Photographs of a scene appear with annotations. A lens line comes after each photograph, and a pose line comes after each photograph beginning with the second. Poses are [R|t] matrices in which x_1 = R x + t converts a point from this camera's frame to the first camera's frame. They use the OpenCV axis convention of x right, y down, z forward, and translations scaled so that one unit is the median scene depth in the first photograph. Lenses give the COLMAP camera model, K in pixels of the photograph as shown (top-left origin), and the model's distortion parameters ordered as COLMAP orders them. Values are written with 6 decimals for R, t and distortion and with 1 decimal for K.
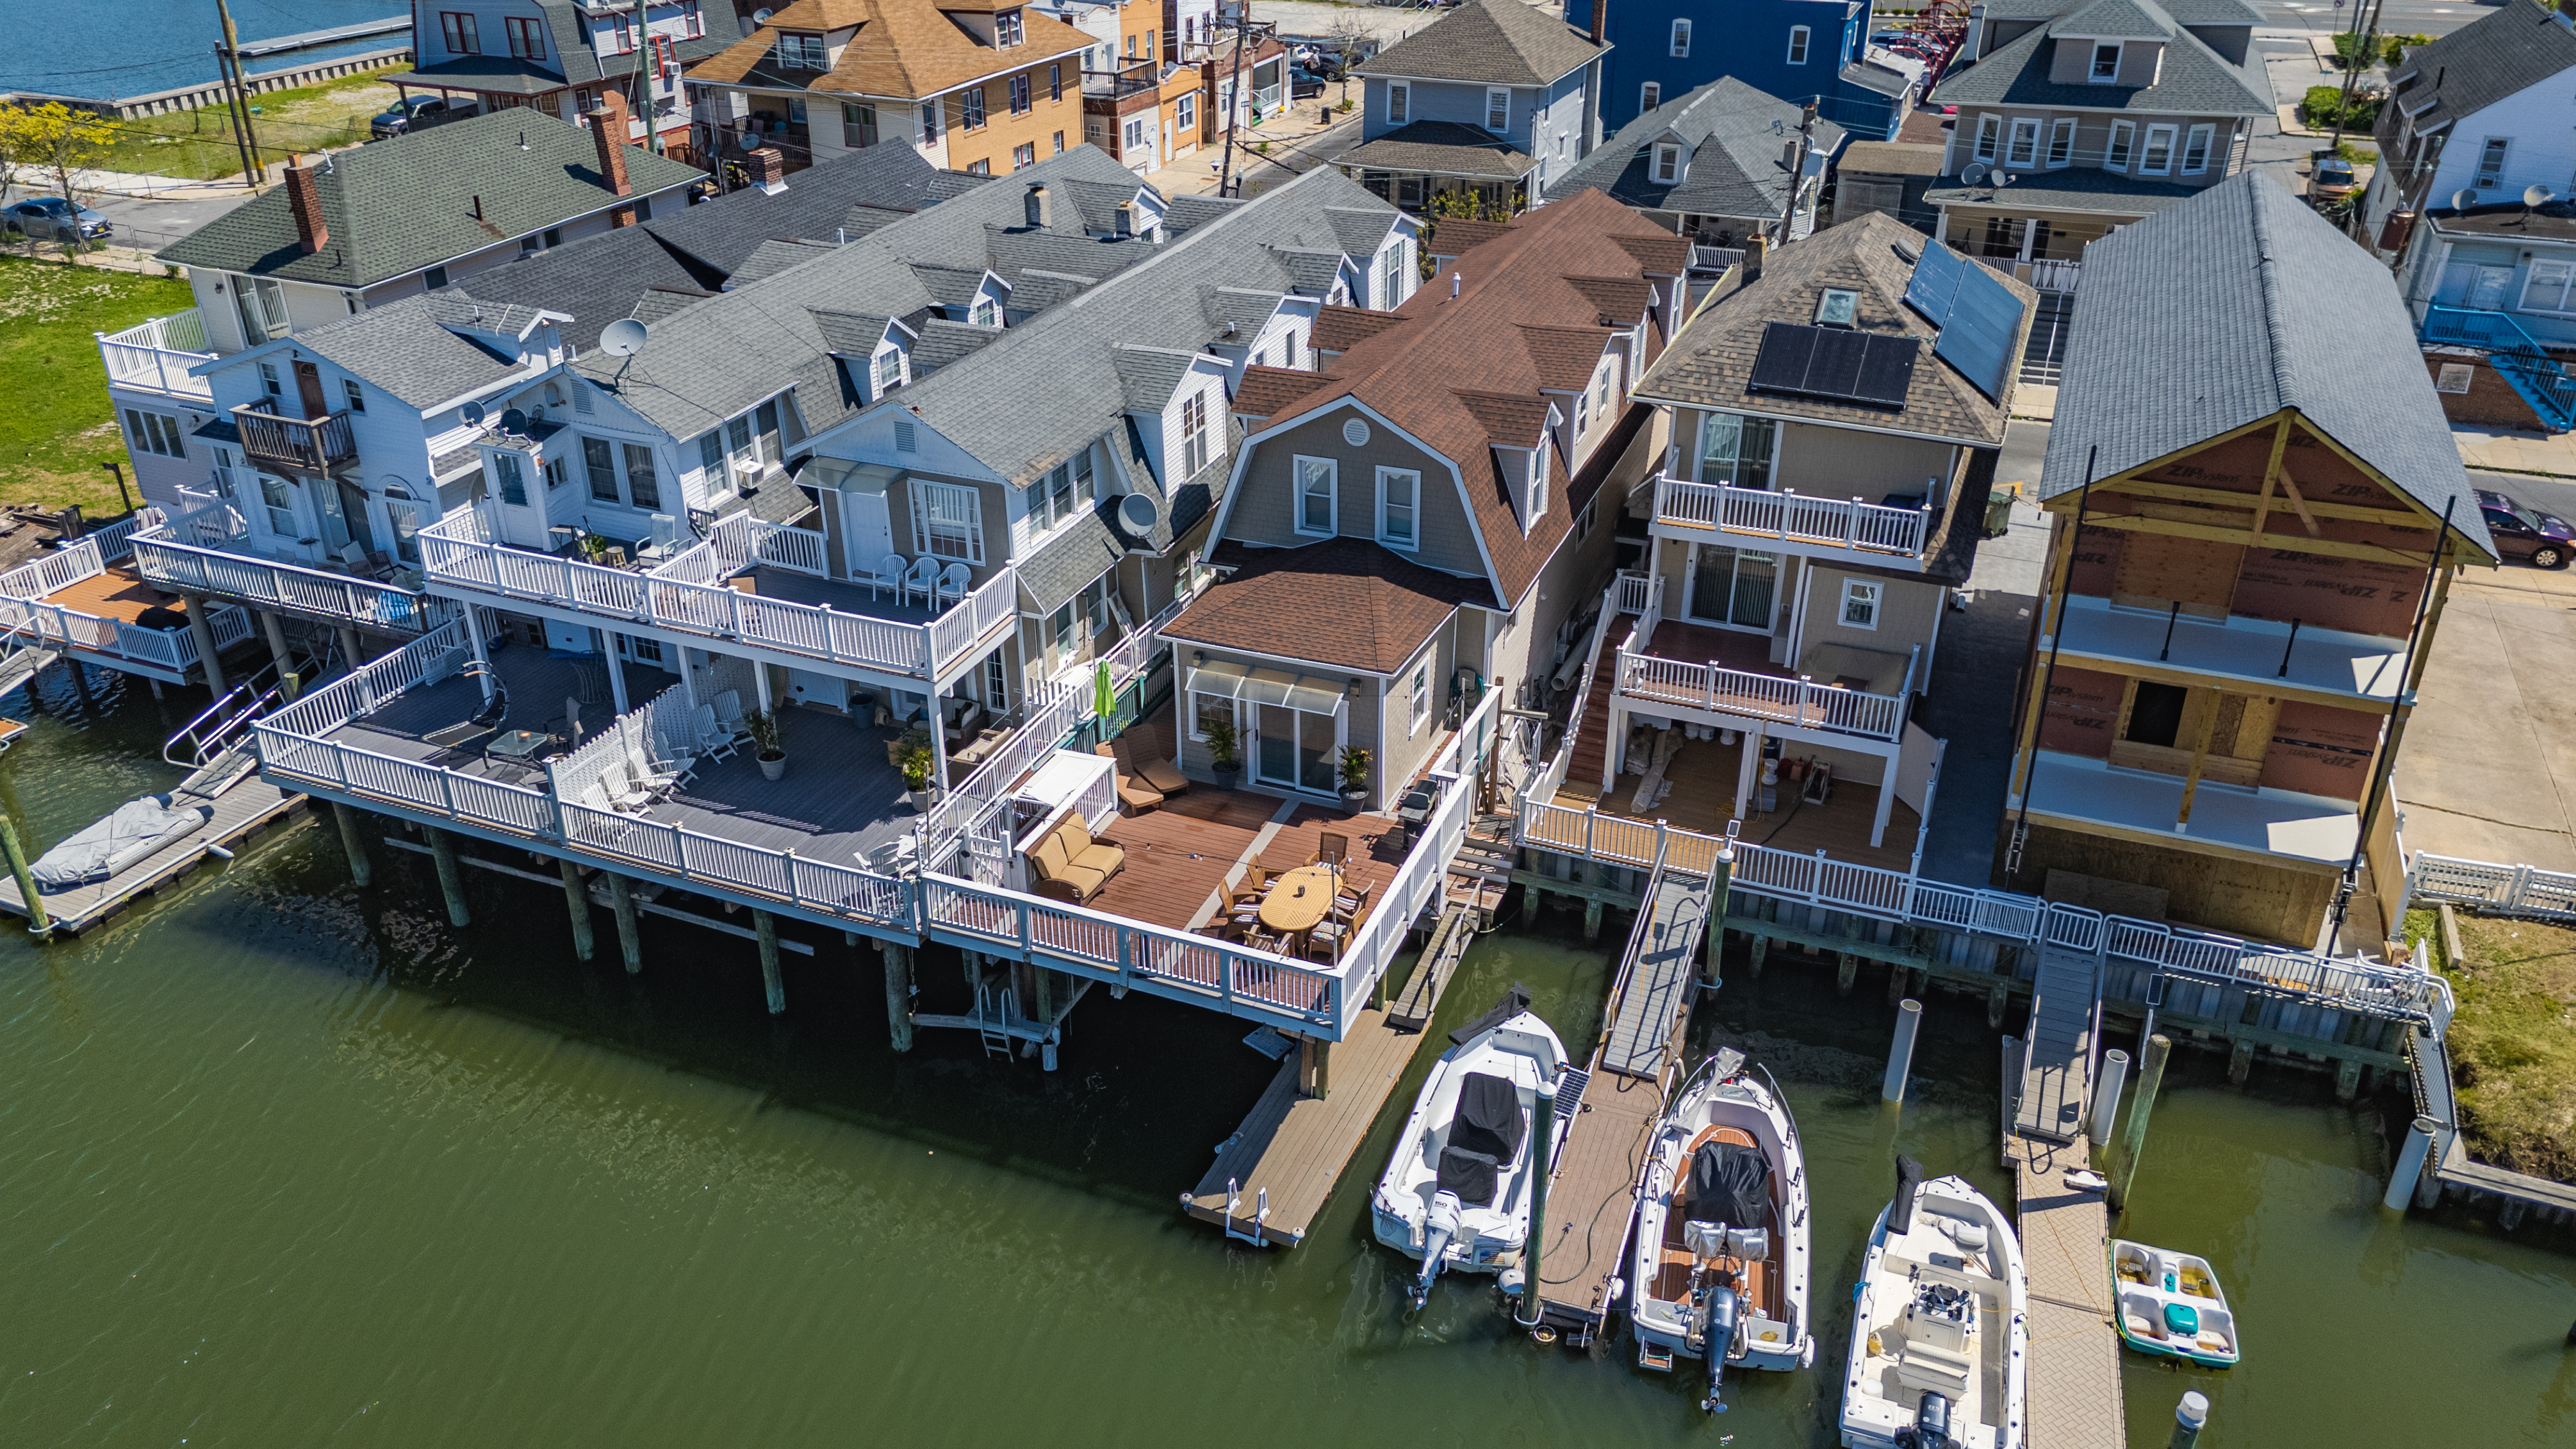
lens RADIAL K [[1899.9, 0, 1282.3], [0, 1899.9, 727.6], [0, 0, 1]] dist [0.088397, -0.090840]
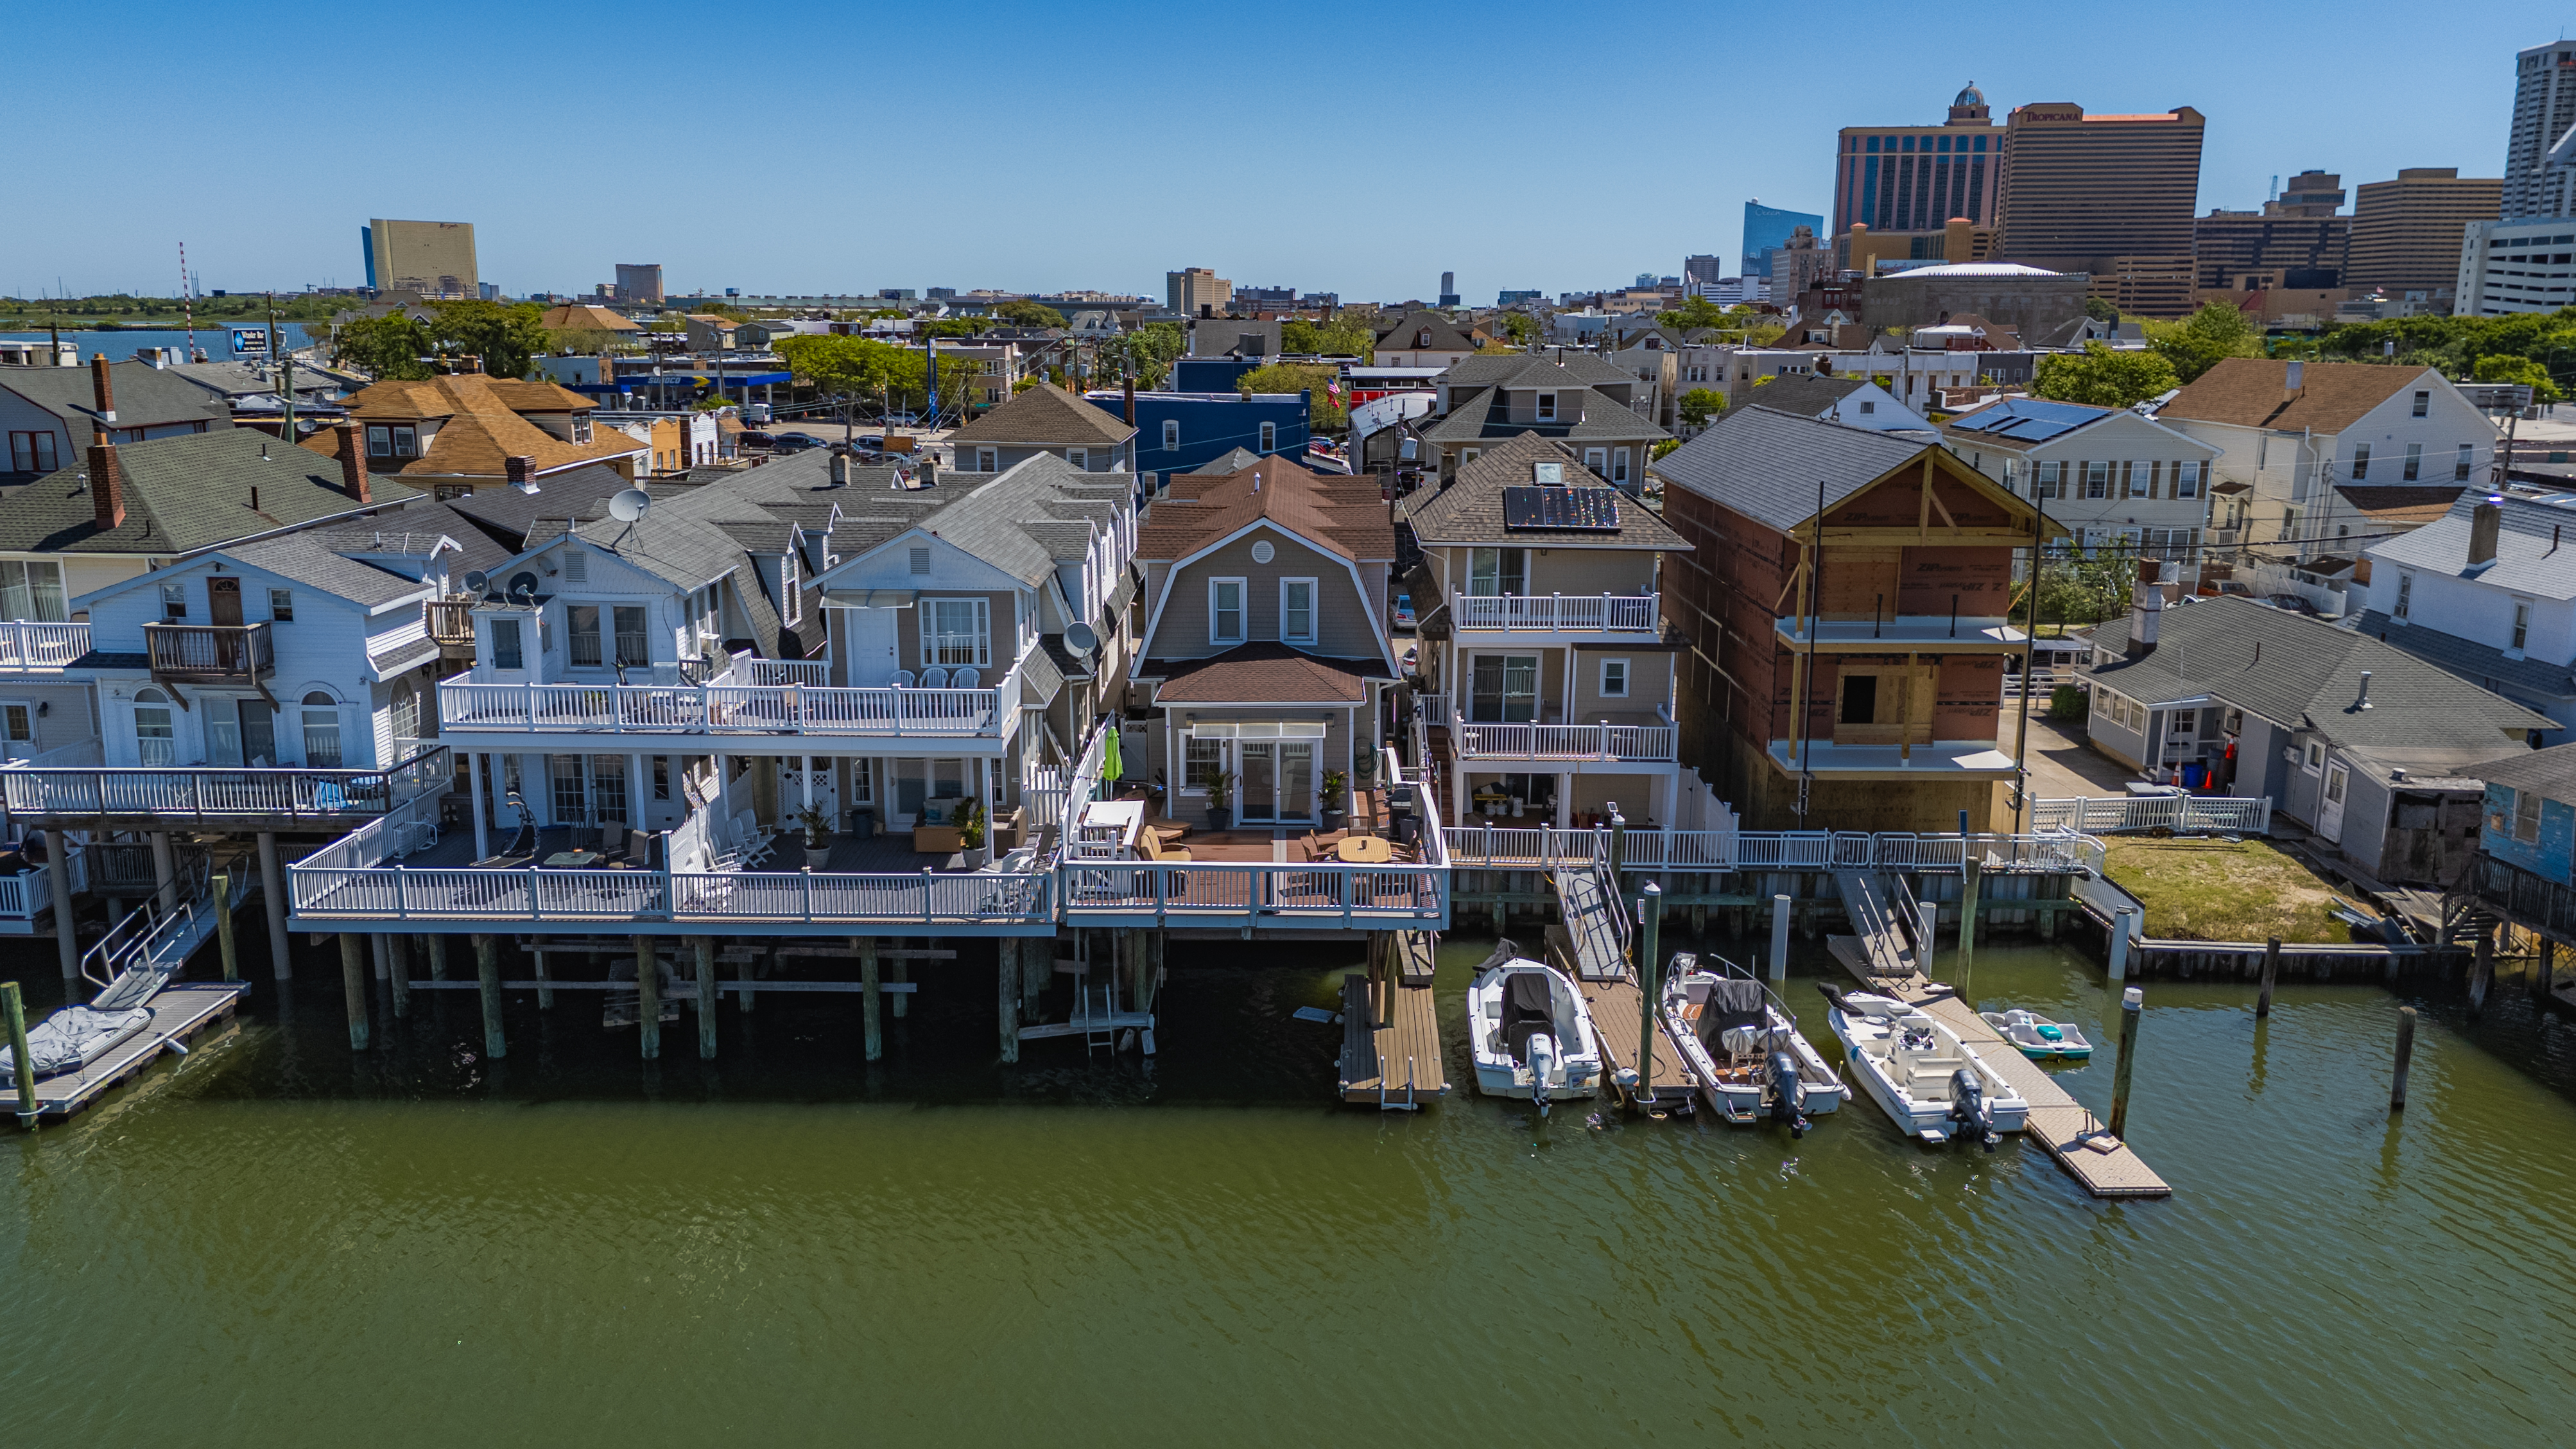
lens RADIAL K [[1907.4, 0, 1278.3], [0, 1907.4, 720.7], [0, 0, 1]] dist [0.119605, -0.132613]
pose [[0.929095, -0.072529, 0.362661, -0.408249], [0.167943, 0.956391, -0.238979, 0.249118], [-0.329513, 0.282940, 0.900759, -0.103572]]
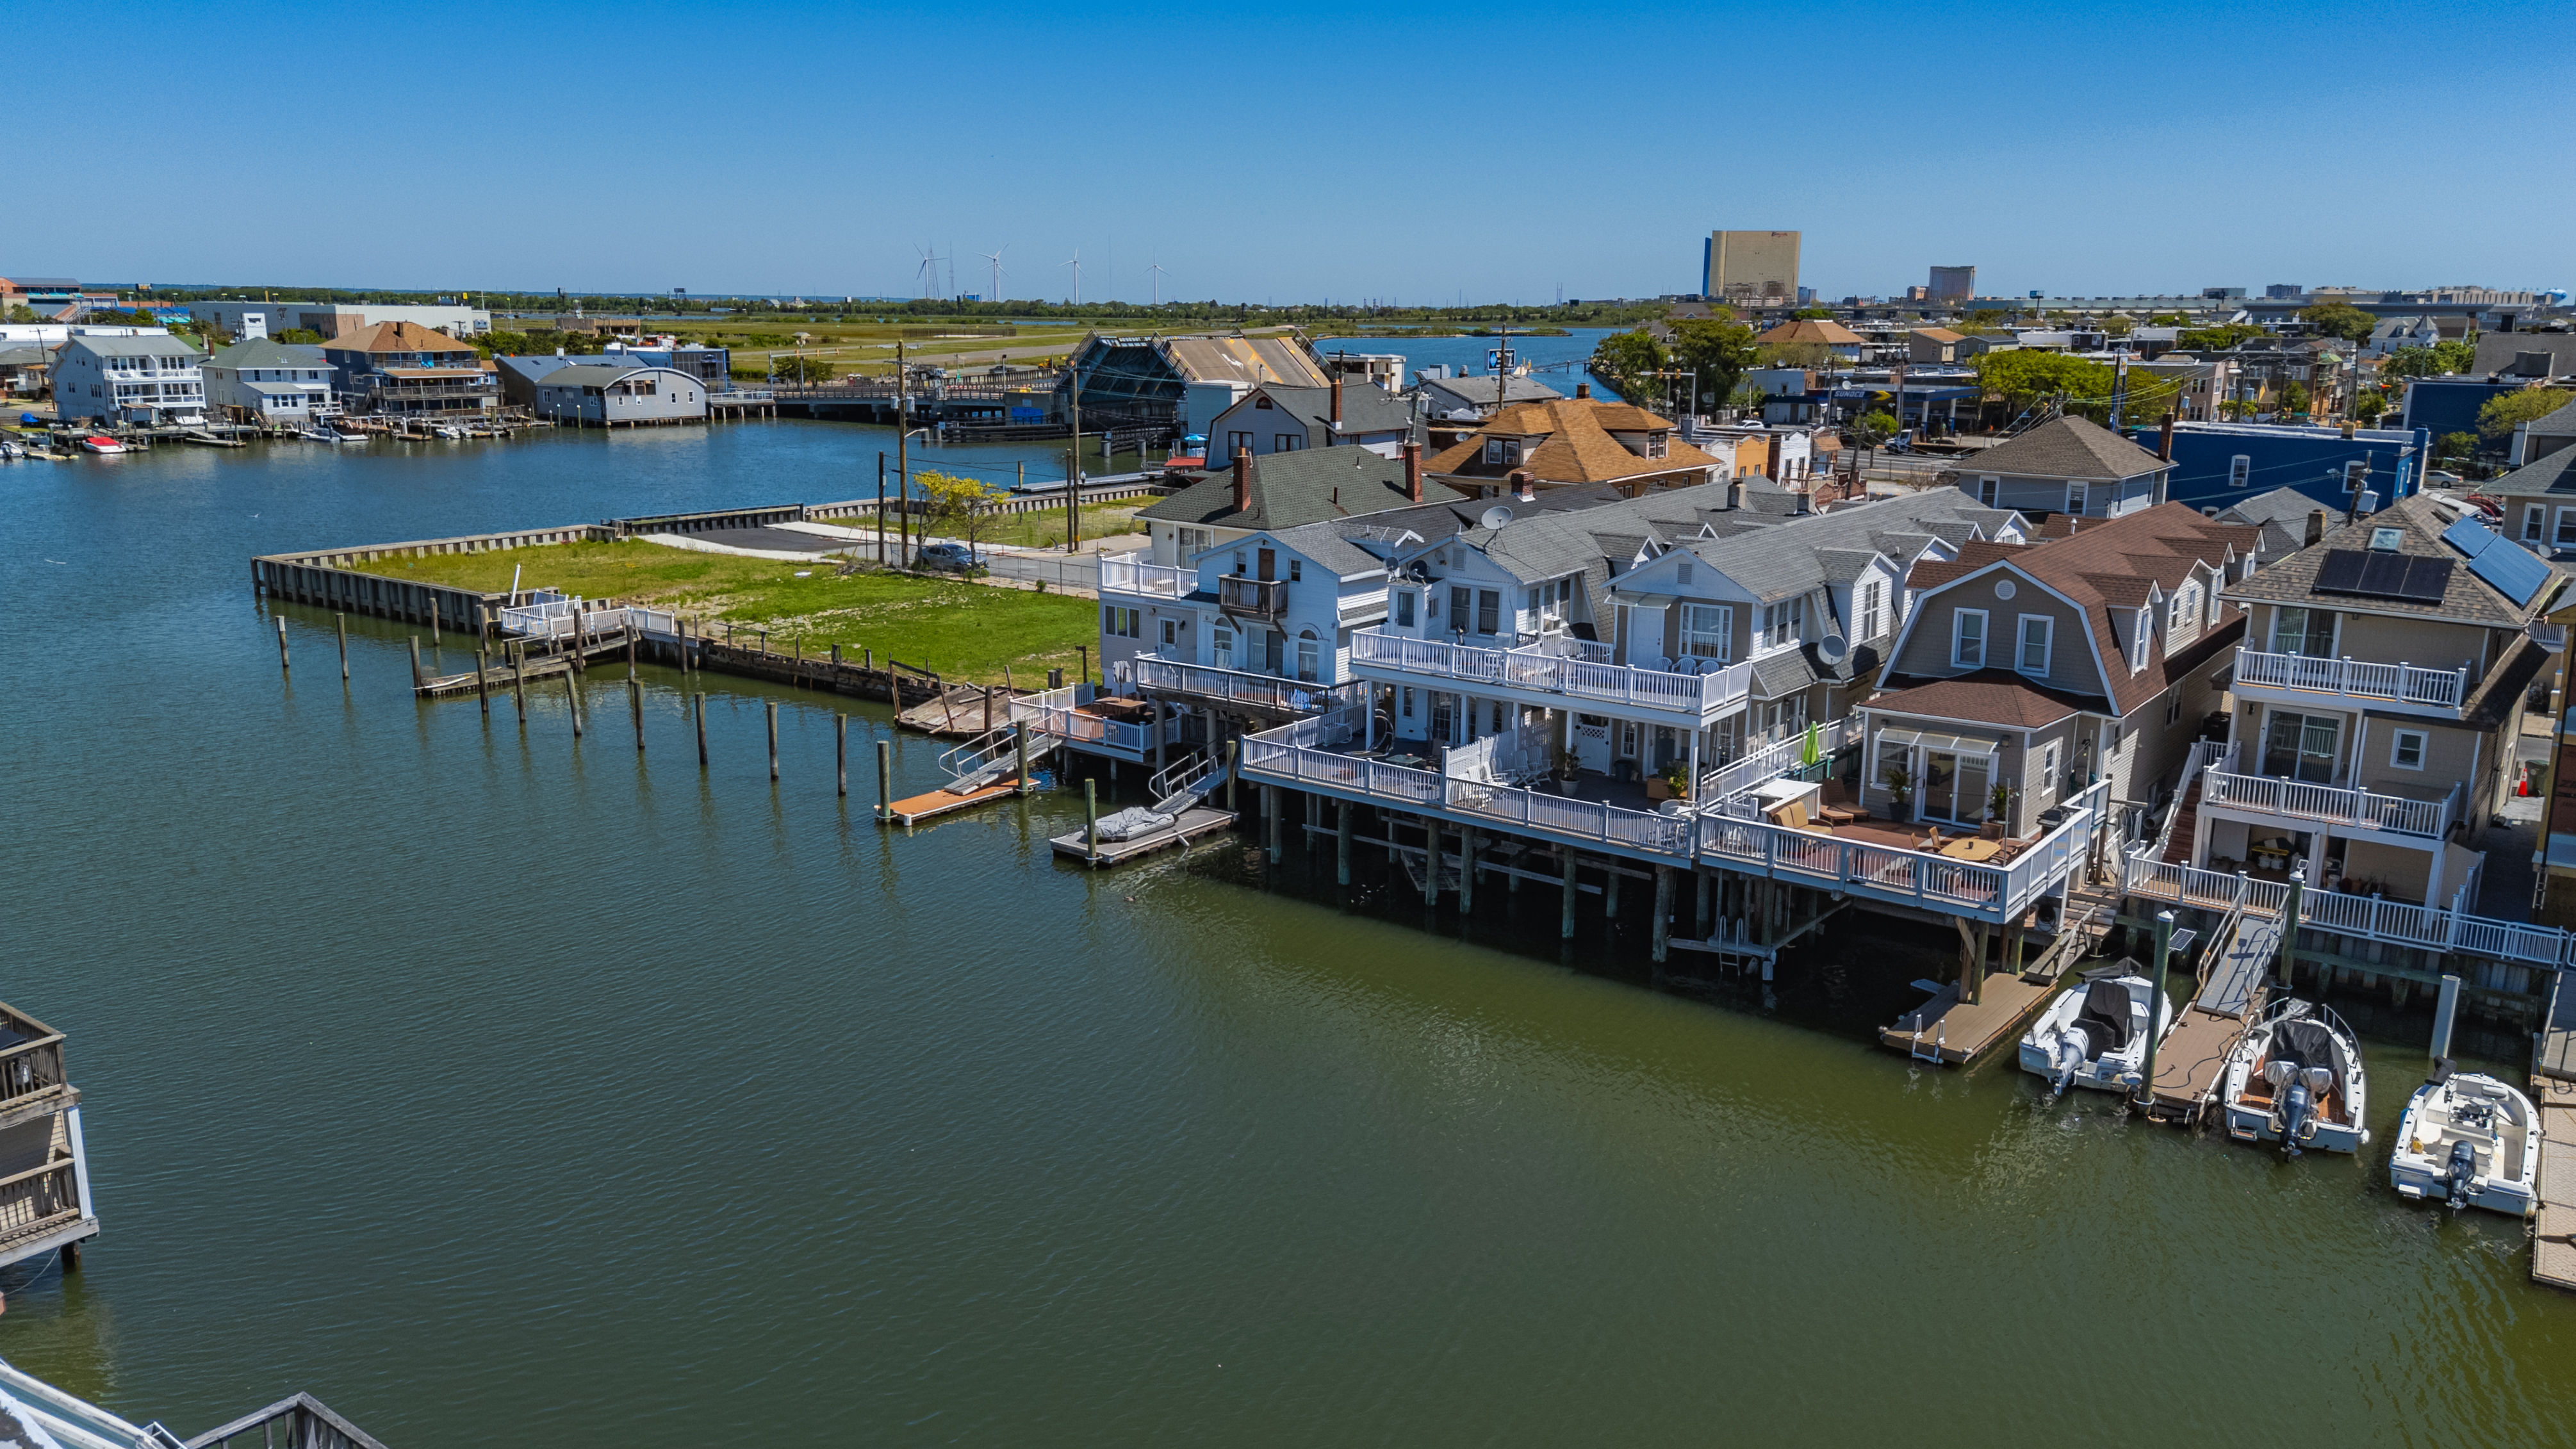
lens RADIAL K [[1899.9, 0, 1282.3], [0, 1899.9, 727.6], [0, 0, 1]] dist [0.088397, -0.090840]
pose [[0.965493, 0.064252, -0.252378, -0.111169], [-0.128493, 0.960447, -0.247045, 0.359925], [0.226522, 0.270949, 0.935561, -0.427661]]
